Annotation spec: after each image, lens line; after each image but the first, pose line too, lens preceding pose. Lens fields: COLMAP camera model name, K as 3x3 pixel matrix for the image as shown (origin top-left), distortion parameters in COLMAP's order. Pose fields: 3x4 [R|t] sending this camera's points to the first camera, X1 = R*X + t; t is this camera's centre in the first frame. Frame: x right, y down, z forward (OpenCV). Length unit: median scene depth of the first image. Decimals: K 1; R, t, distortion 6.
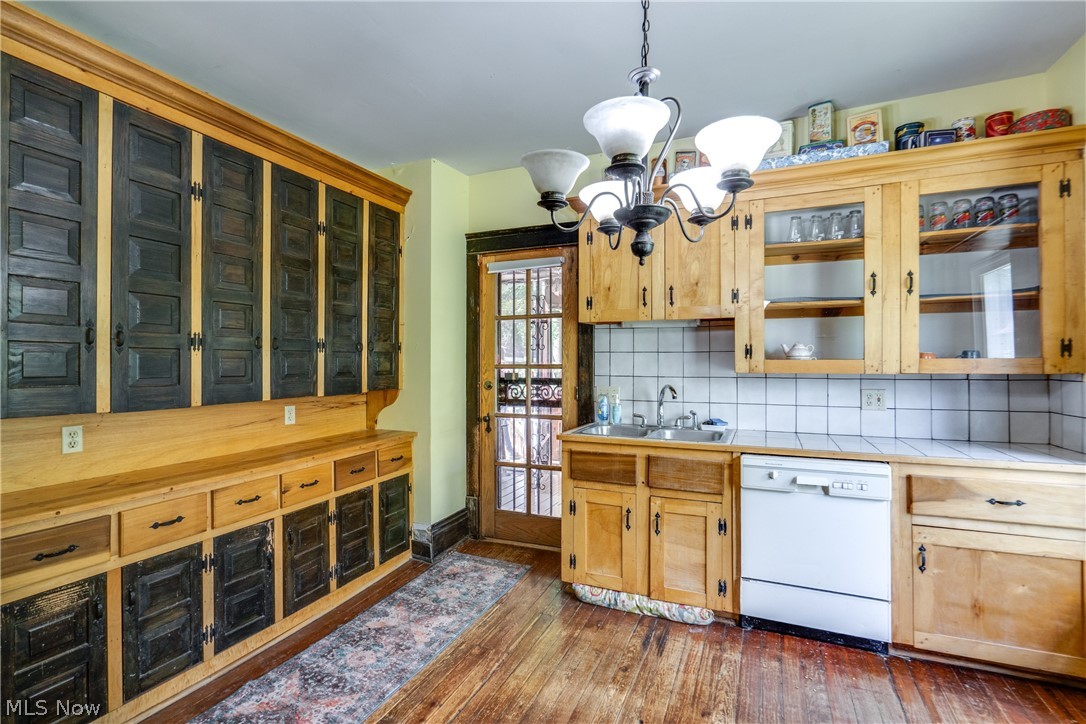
lens RADIAL K [[524.4, 0, 517.4], [0, 524.4, 364.1], [0, 0, 1]] dist [-0.003823, 0.000284]
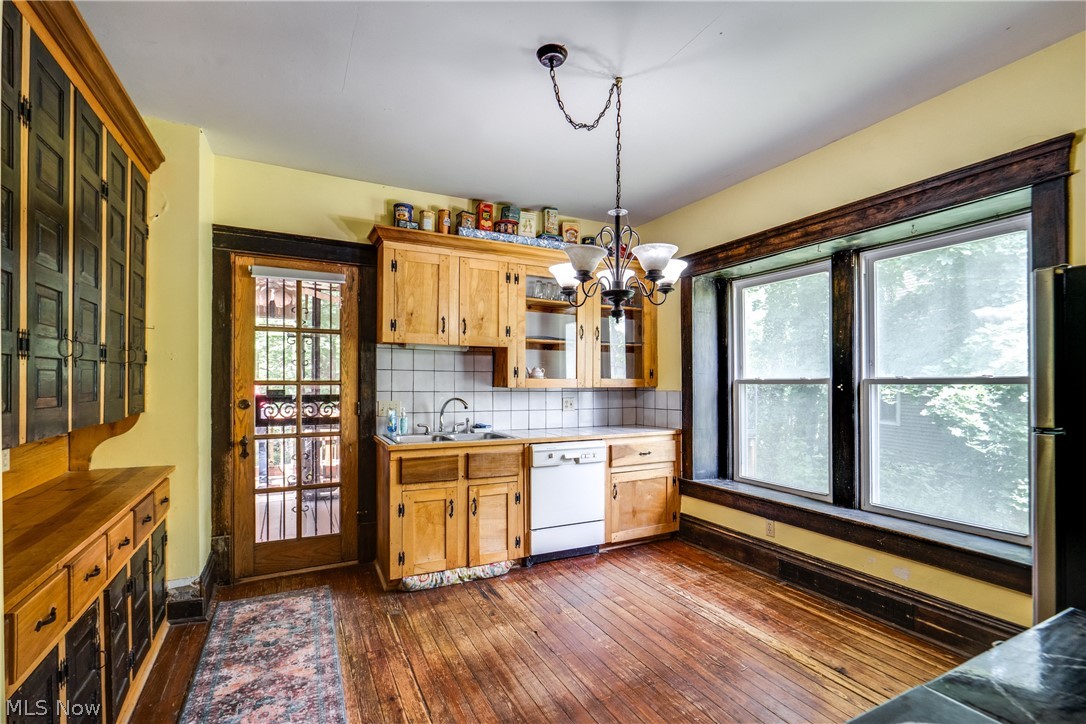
lens RADIAL K [[531.3, 0, 567.6], [0, 531.3, 385.5], [0, 0, 1]] dist [-0.001674, 0.000596]
pose [[0.586668, -0.002180, 0.809824, -0.639864], [-0.004374, 0.999973, 0.005861, 0.001924], [-0.809816, -0.006980, 0.586643, 0.062580]]
